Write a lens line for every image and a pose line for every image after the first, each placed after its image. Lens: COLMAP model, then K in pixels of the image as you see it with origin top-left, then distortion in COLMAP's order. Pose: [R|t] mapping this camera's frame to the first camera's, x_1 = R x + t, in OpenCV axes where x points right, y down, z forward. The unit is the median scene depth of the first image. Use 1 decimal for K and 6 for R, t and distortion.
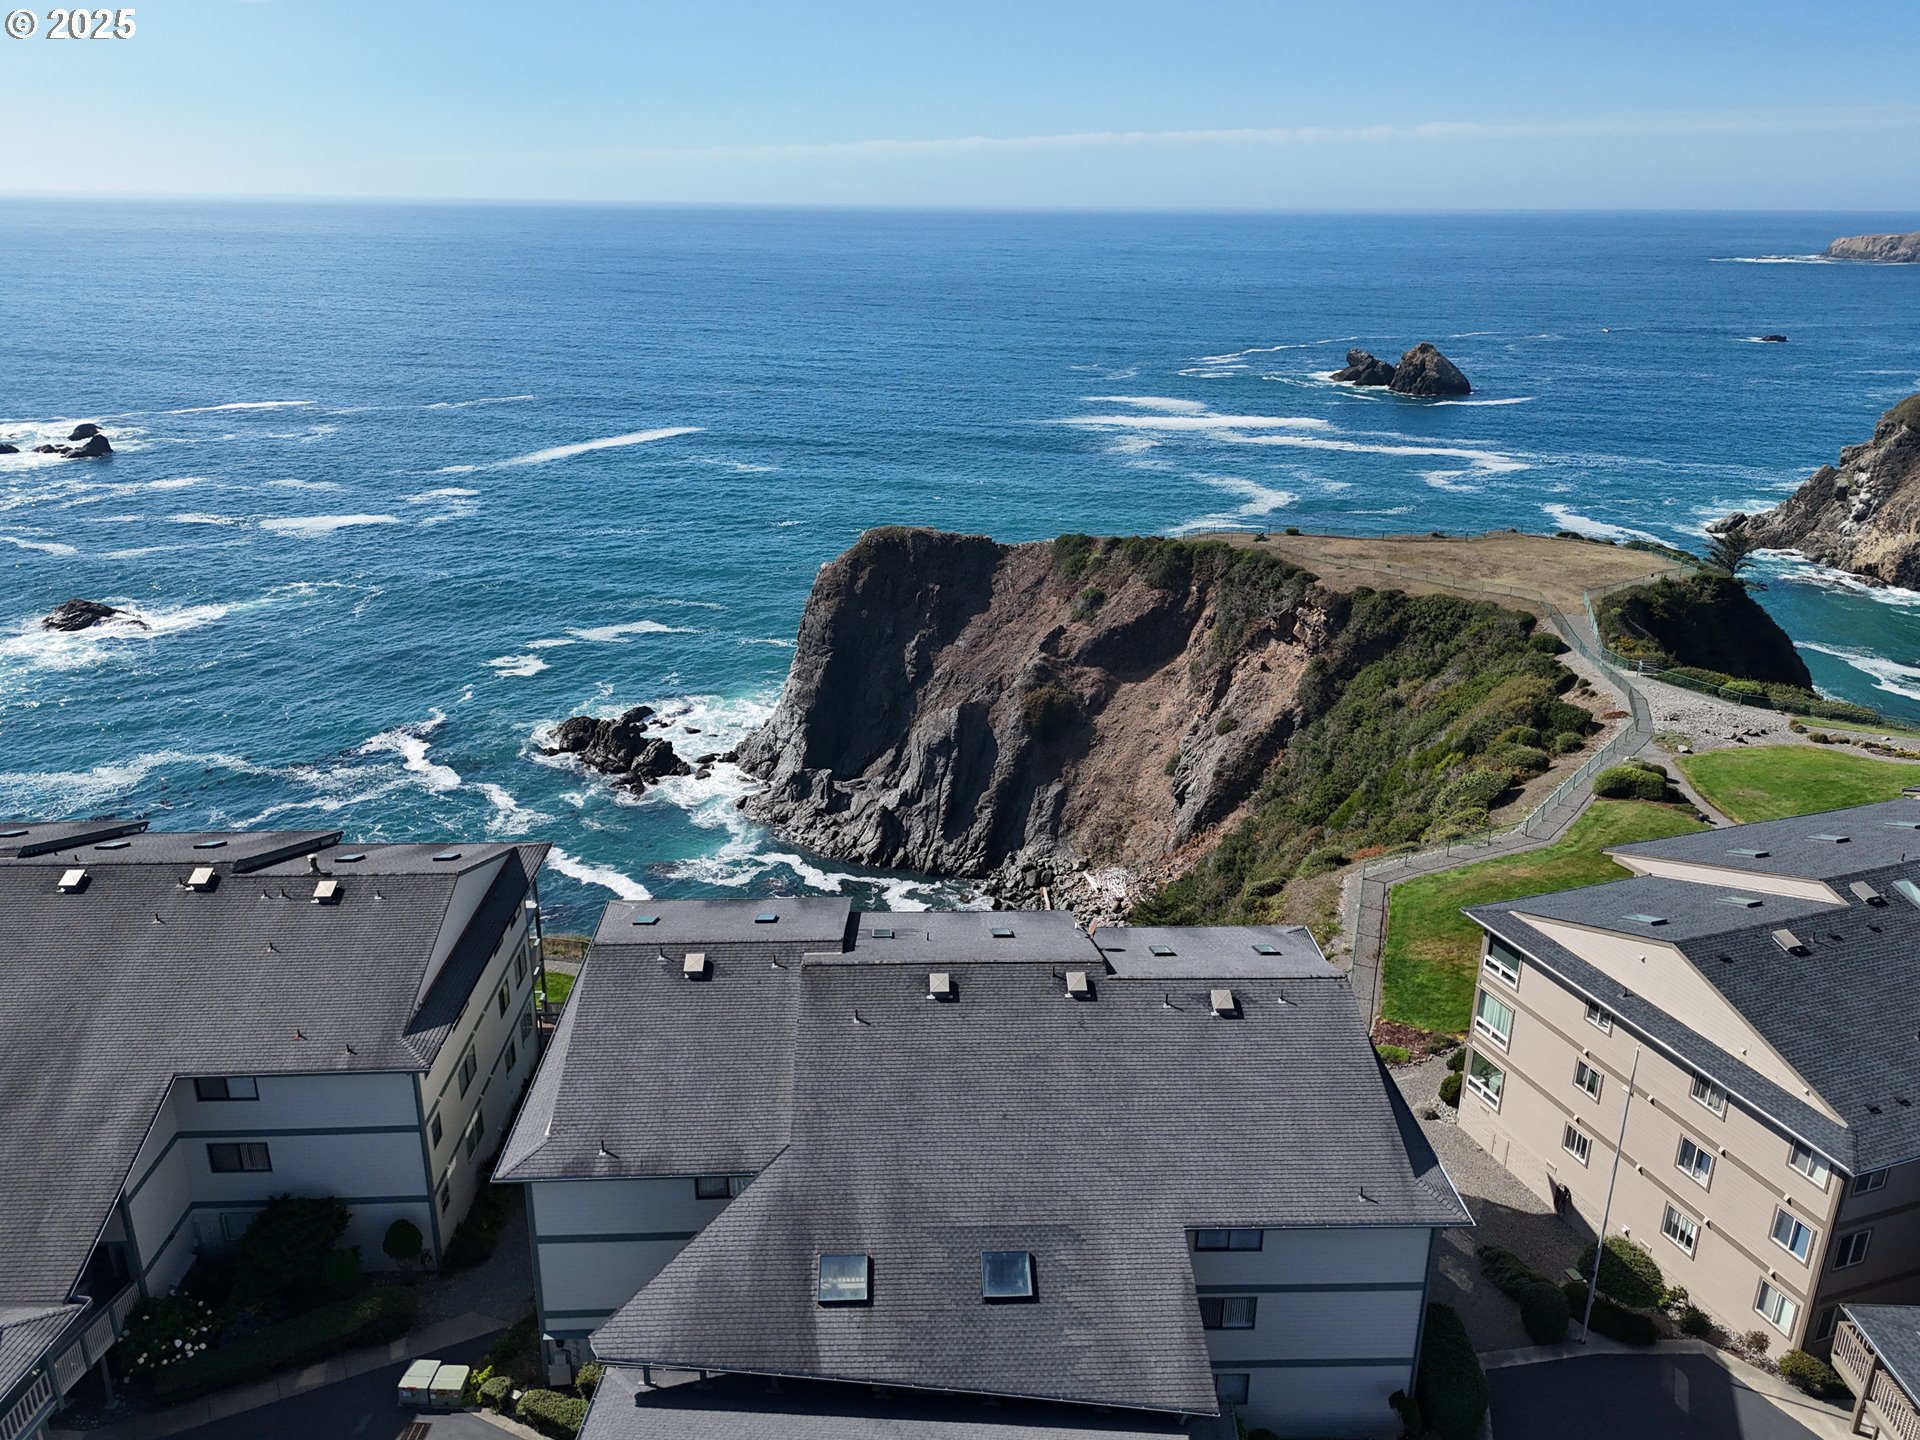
lens RADIAL K [[1361.5, 0, 969.2], [0, 1361.5, 717.7], [0, 0, 1]] dist [0.044369, -0.028414]
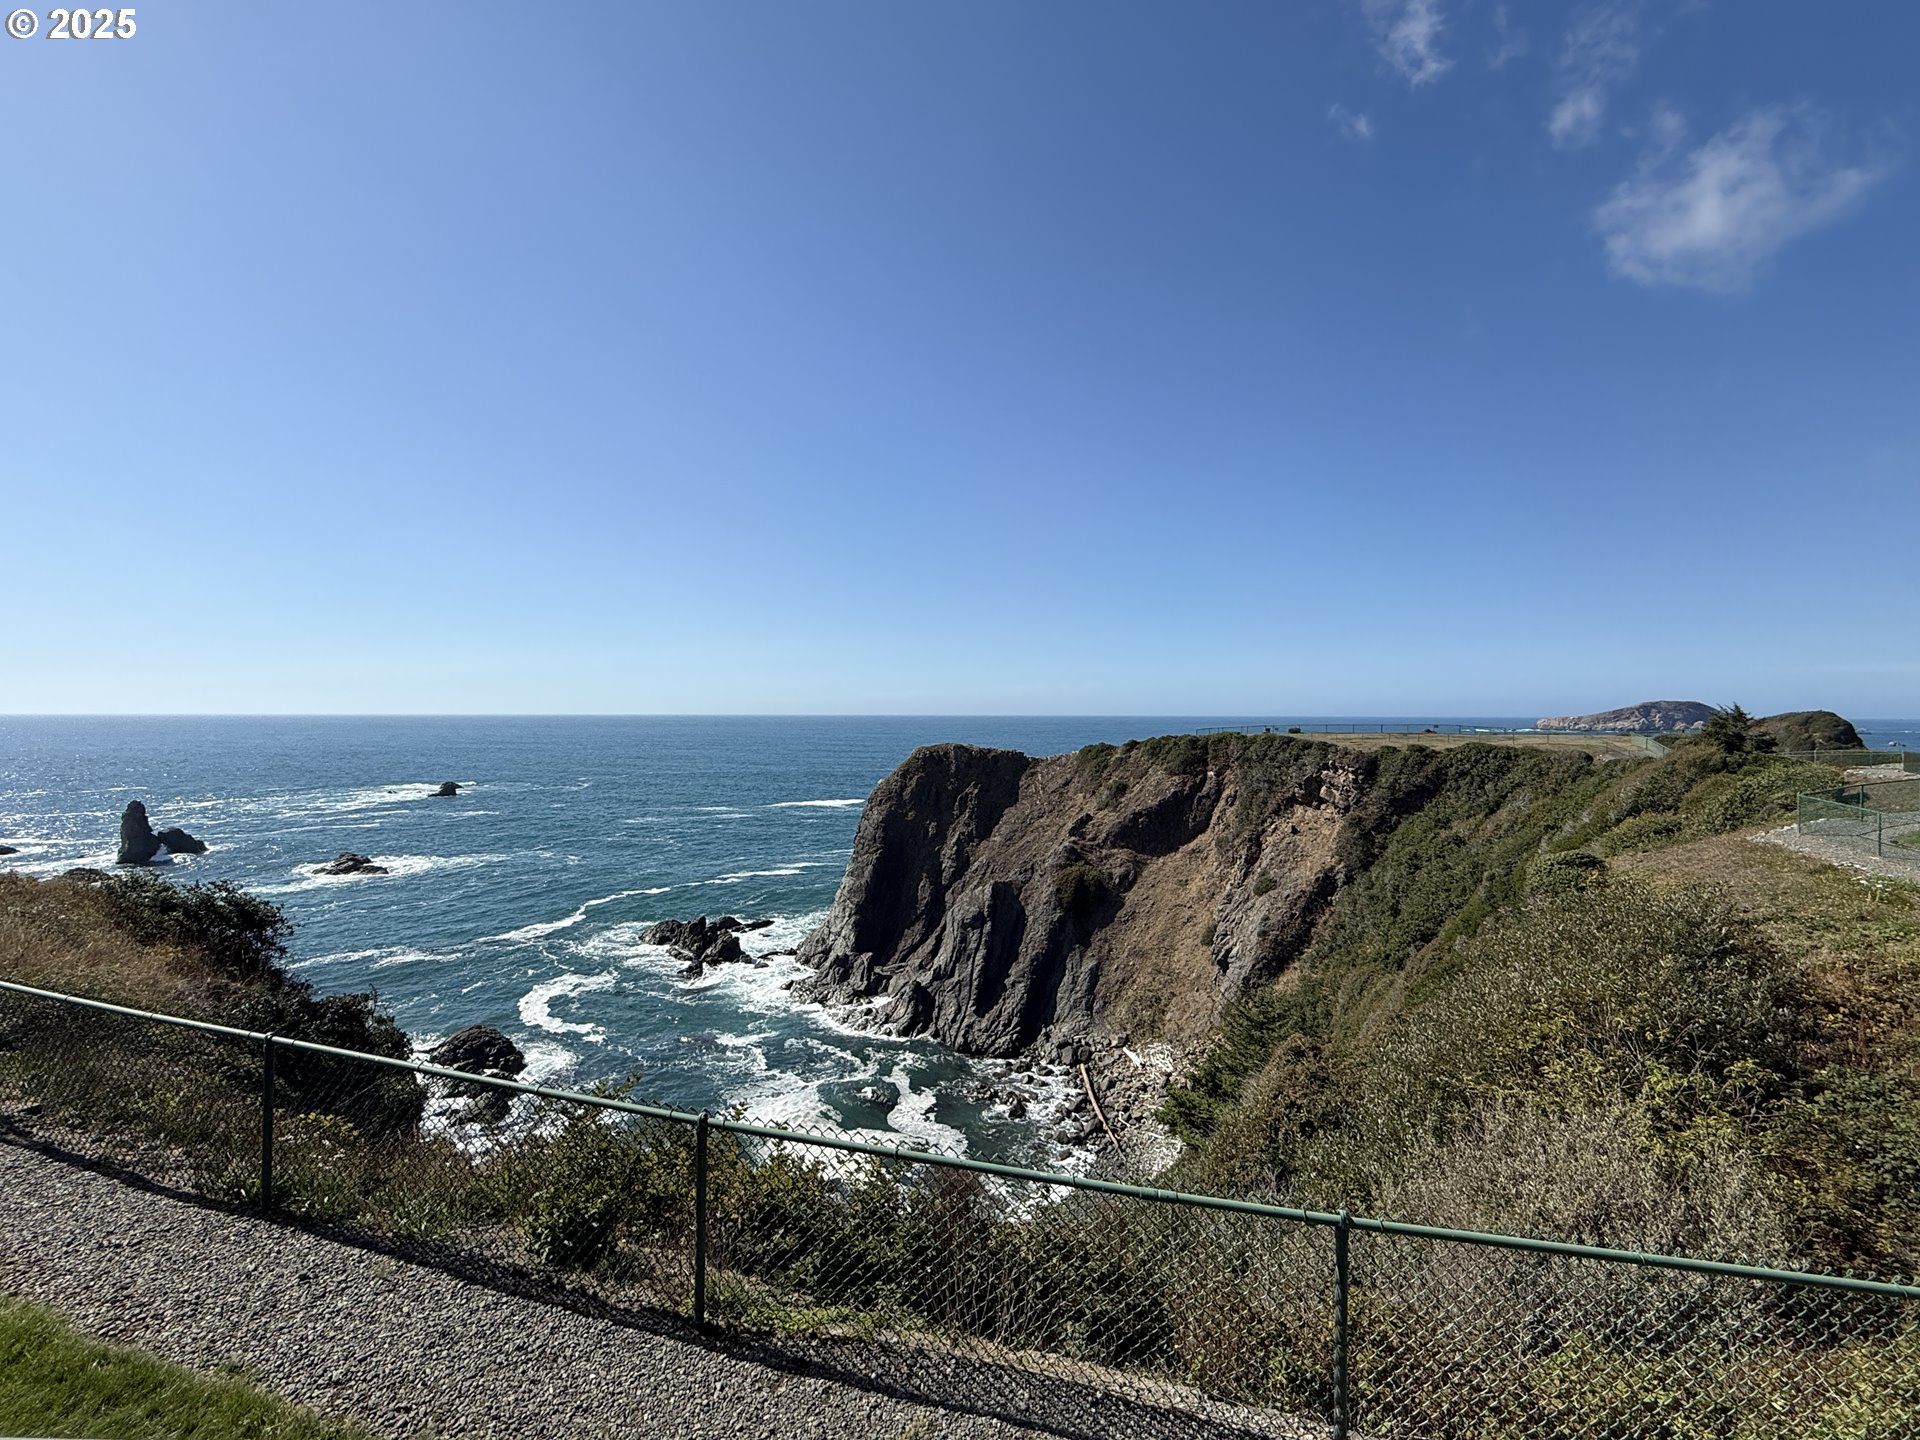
lens RADIAL K [[854.4, 0, 960.8], [0, 854.4, 709.3], [0, 0, 1]] dist [-0.010278, 0.000329]
pose [[0.997495, -0.013868, -0.069364, 0.015621], [-0.010190, 0.942197, -0.334906, 0.086229], [0.069999, 0.334773, 0.939695, 0.346368]]
